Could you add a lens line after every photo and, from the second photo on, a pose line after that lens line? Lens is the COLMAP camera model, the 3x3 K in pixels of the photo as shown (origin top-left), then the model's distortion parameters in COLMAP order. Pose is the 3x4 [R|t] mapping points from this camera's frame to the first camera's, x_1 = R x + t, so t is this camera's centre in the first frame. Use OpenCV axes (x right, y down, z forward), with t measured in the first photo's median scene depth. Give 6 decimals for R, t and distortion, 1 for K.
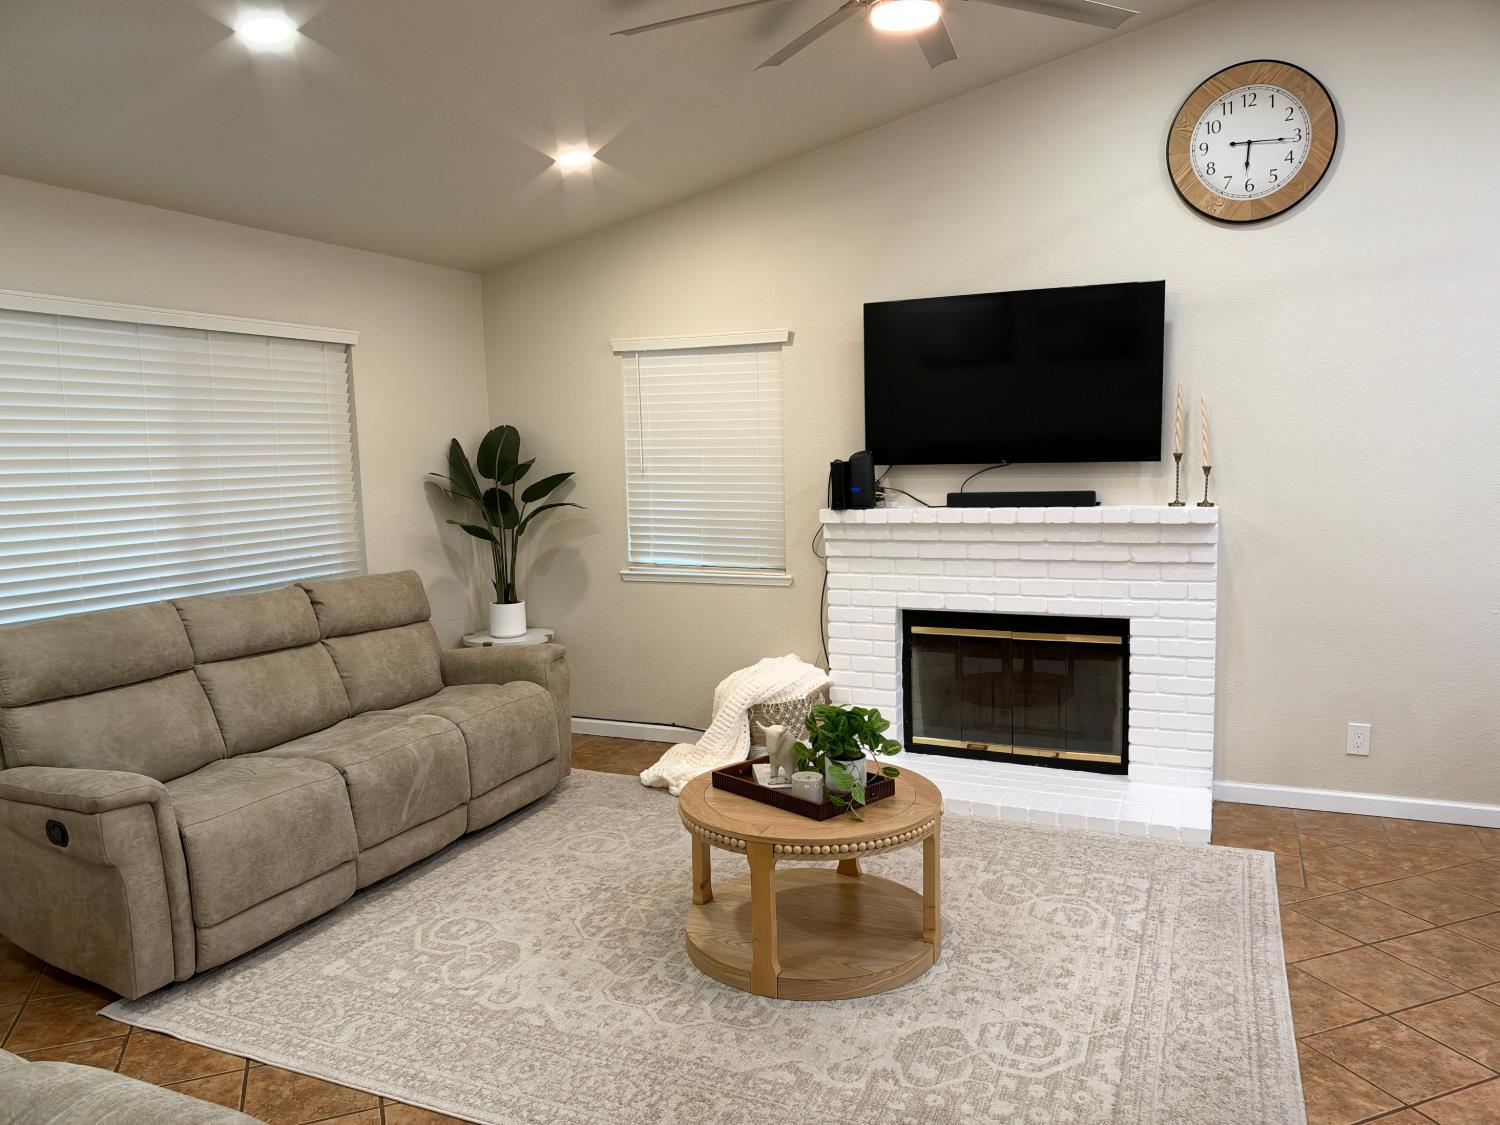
lens RADIAL K [[1077.4, 0, 744.9], [0, 1077.4, 554.1], [0, 0, 1]] dist [0.034720, -0.050370]
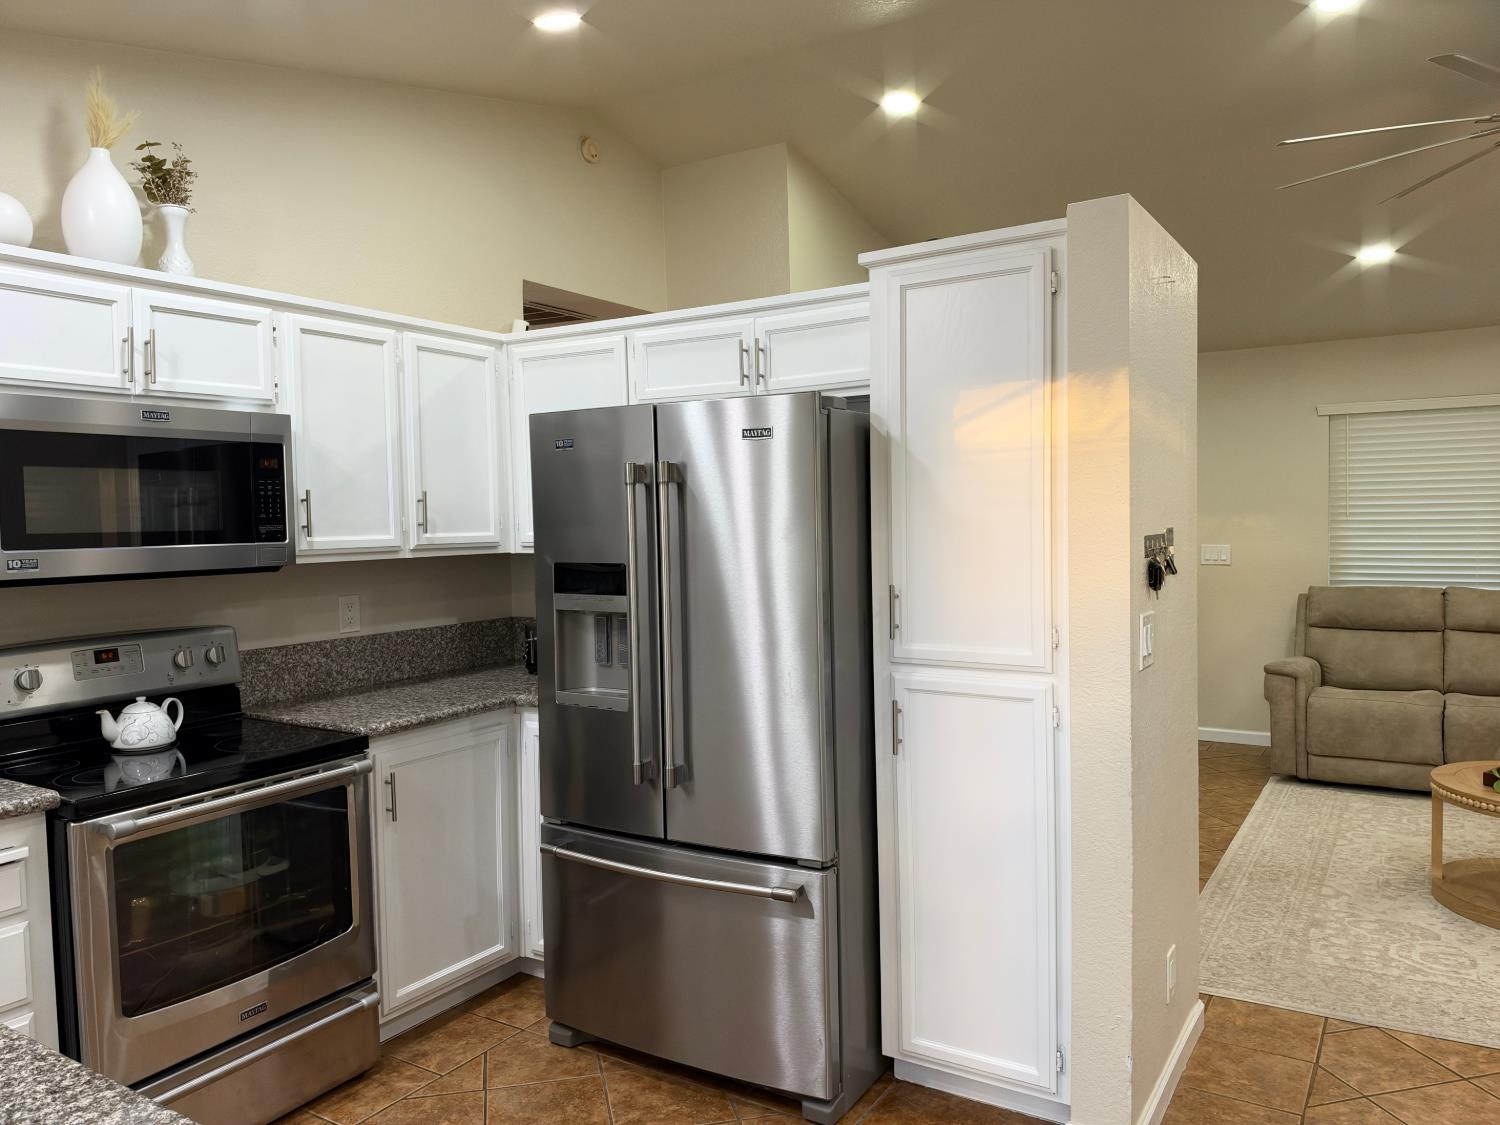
lens RADIAL K [[1077.4, 0, 755.3], [0, 1077.4, 564.7], [0, 0, 1]] dist [0.034720, -0.050370]
pose [[-0.137936, 0.070717, -0.987913, 1.013216], [-0.072624, 0.994041, 0.081296, -0.038690], [0.987775, 0.082960, -0.131979, 0.201915]]
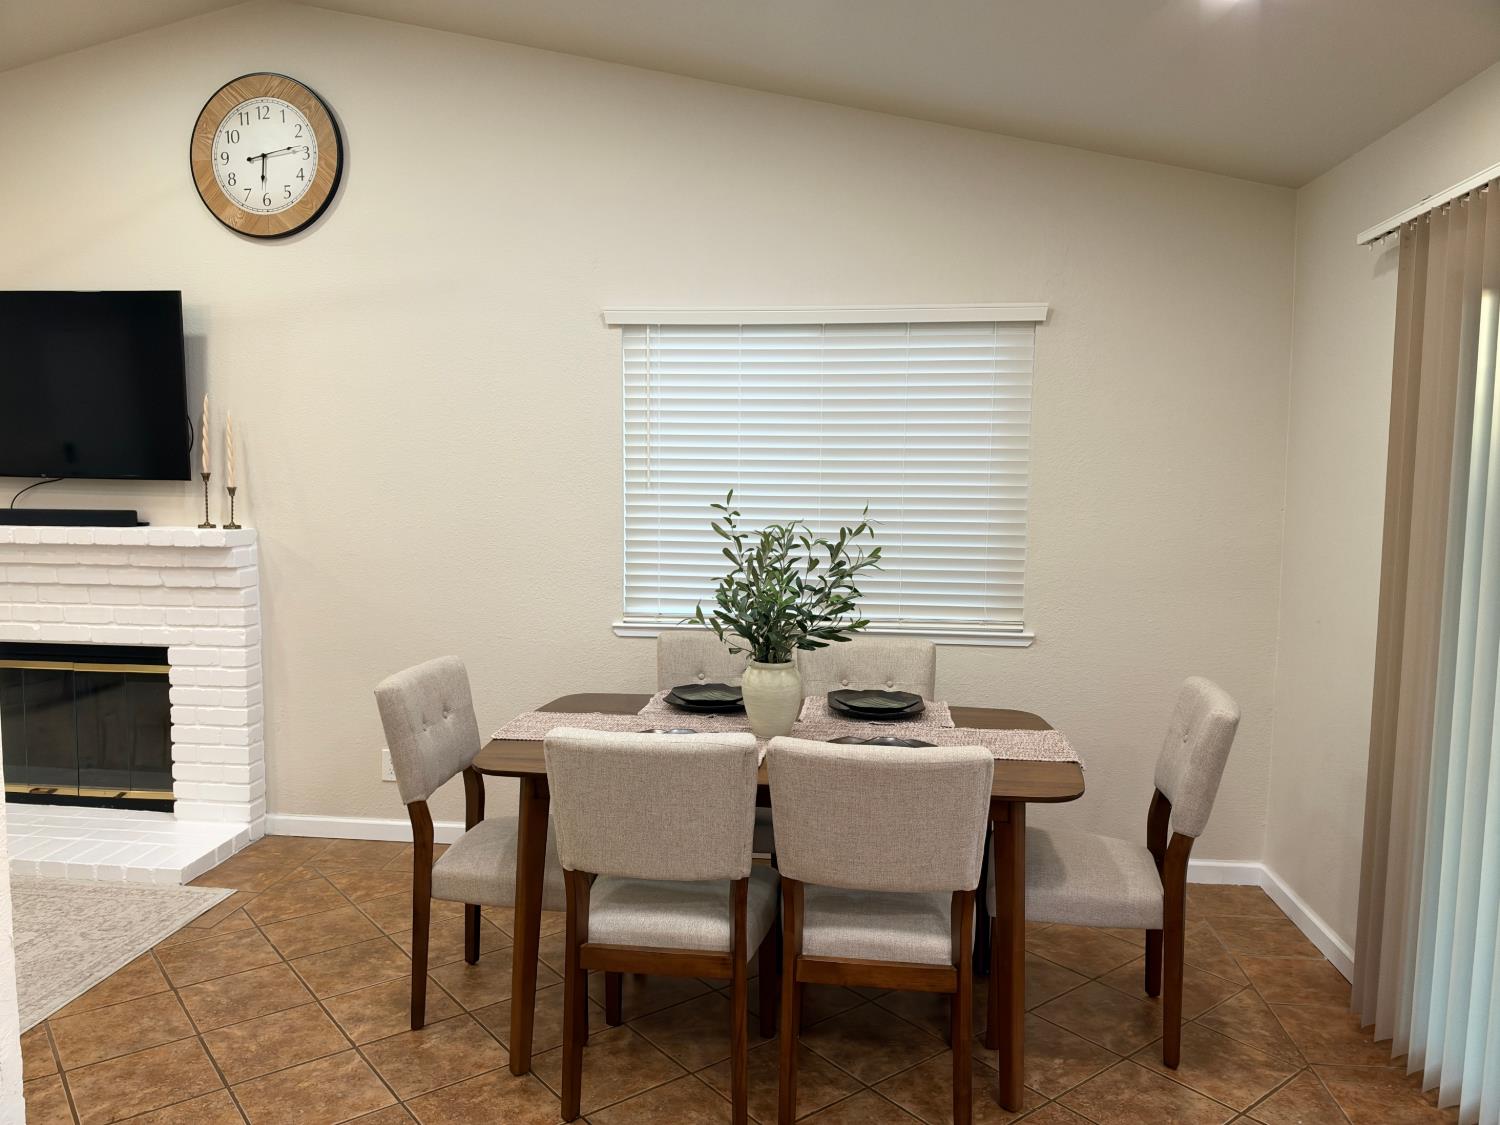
lens RADIAL K [[1077.4, 0, 747.6], [0, 1077.4, 558.4], [0, 0, 1]] dist [0.034720, -0.050370]
pose [[0.956010, 0.012359, 0.293073, 0.582589], [-0.007462, 0.999813, -0.017822, -0.004397], [-0.293238, 0.014851, 0.955924, -0.050964]]
